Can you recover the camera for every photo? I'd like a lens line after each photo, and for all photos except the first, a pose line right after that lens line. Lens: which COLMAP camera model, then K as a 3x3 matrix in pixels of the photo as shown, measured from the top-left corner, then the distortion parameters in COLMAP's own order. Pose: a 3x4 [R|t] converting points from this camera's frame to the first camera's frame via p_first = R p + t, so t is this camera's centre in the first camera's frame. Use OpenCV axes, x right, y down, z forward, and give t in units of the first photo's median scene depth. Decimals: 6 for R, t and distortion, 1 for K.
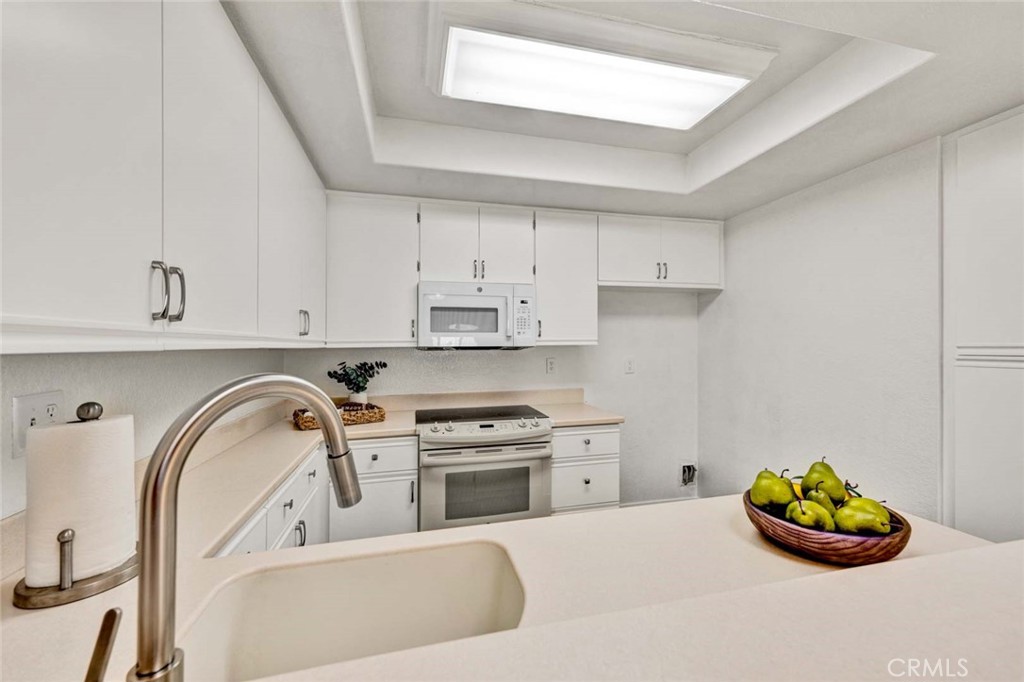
lens RADIAL K [[418.5, 0, 517.6], [0, 418.5, 343.7], [0, 0, 1]] dist [0.000540, 0.000006]
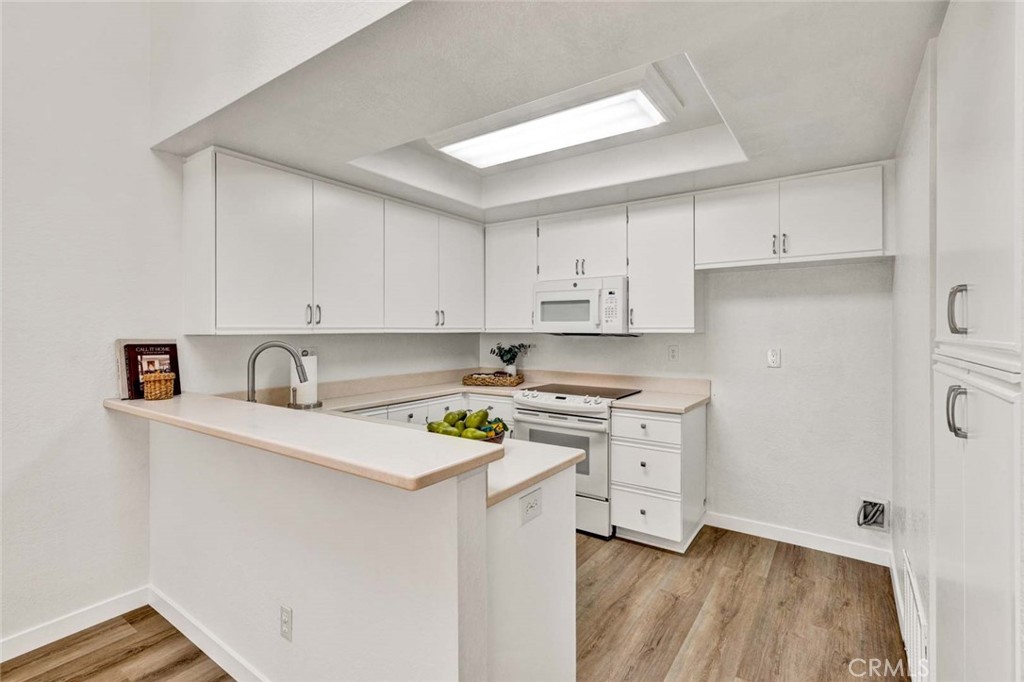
lens RADIAL K [[482.2, 0, 484.9], [0, 482.2, 328.8], [0, 0, 1]] dist [0.000991, -0.000001]
pose [[0.624406, 0.005755, -0.781078, 0.807475], [-0.001823, 0.999981, 0.005910, -0.012707], [0.781097, -0.002266, 0.624405, -0.051333]]
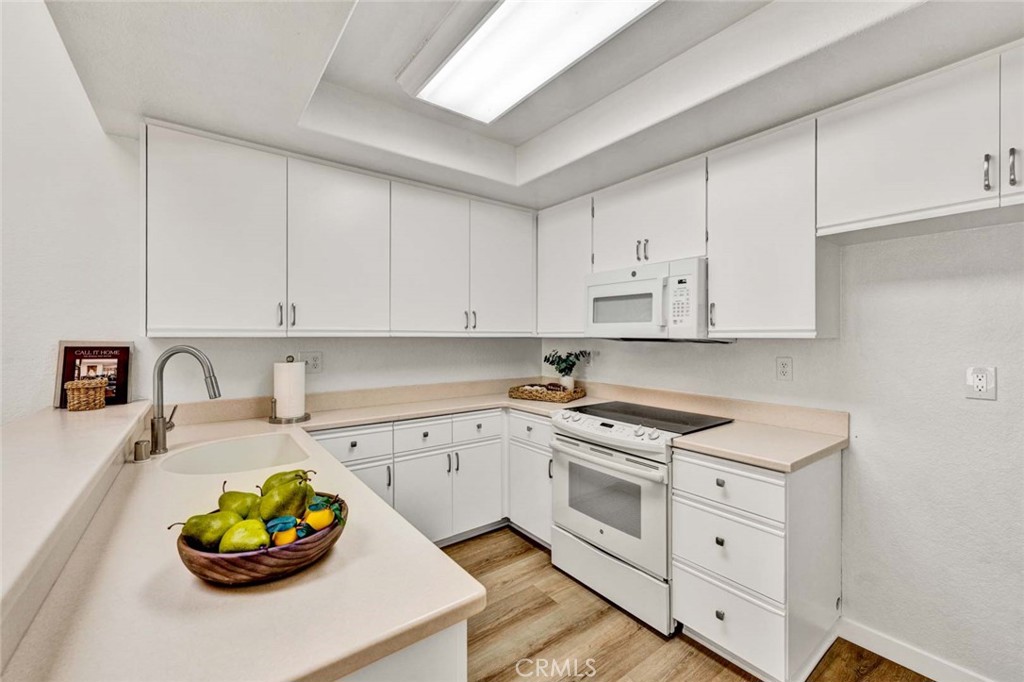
lens RADIAL K [[413.9, 0, 496.6], [0, 413.9, 333.8], [0, 0, 1]] dist [0.000195, 0.000136]
pose [[0.370867, 0.003614, -0.928679, 0.611629], [-0.003279, 0.999991, 0.002582, -0.003421], [0.928680, 0.002087, 0.370876, 0.399074]]
